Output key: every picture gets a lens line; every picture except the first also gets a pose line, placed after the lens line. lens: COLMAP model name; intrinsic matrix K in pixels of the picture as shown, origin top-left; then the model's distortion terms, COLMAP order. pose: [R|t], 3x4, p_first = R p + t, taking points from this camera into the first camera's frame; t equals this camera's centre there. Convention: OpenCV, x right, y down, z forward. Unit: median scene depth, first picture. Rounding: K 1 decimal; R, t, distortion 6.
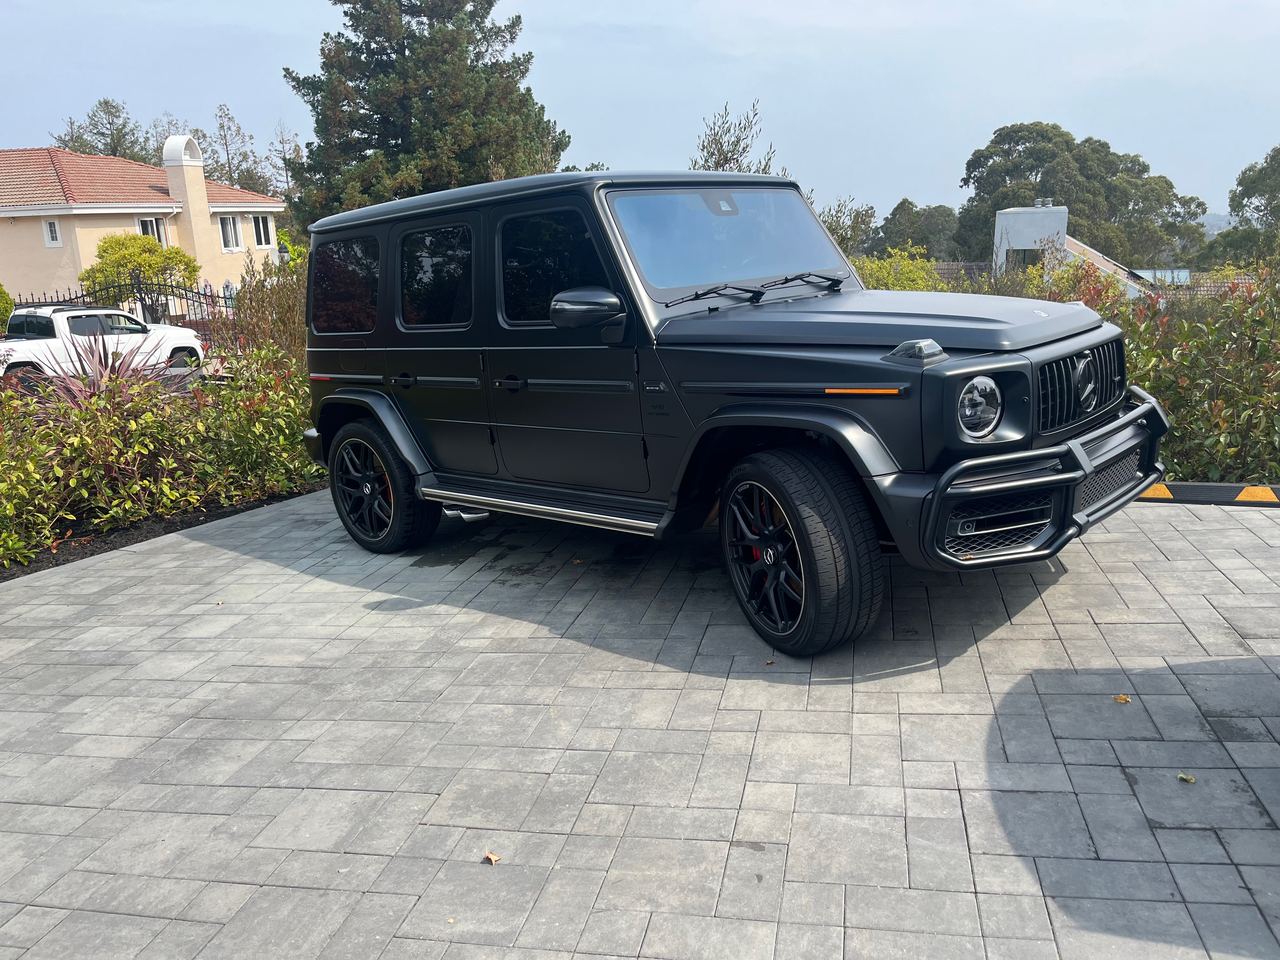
lens RADIAL K [[961.6, 0, 640.0], [0, 961.6, 480.0], [0, 0, 1]] dist [0.036590, -0.007311]
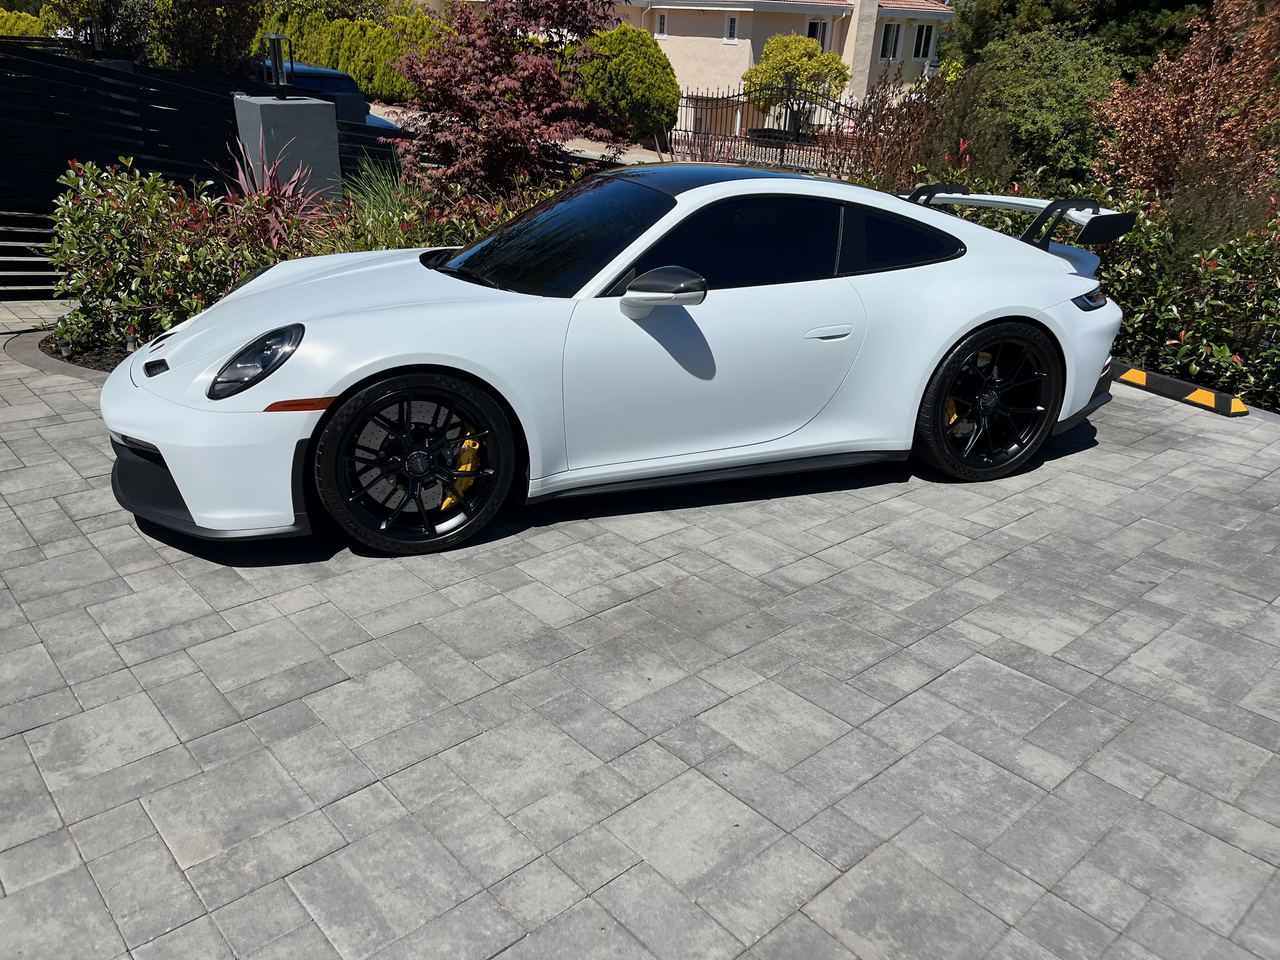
lens RADIAL K [[961.6, 0, 640.0], [0, 961.6, 480.0], [0, 0, 1]] dist [0.036590, -0.007311]
pose [[0.807405, 0.311047, -0.501346, -0.043782], [-0.223880, 0.947710, 0.227429, -0.054282], [0.545871, -0.071386, 0.834823, 0.249050]]
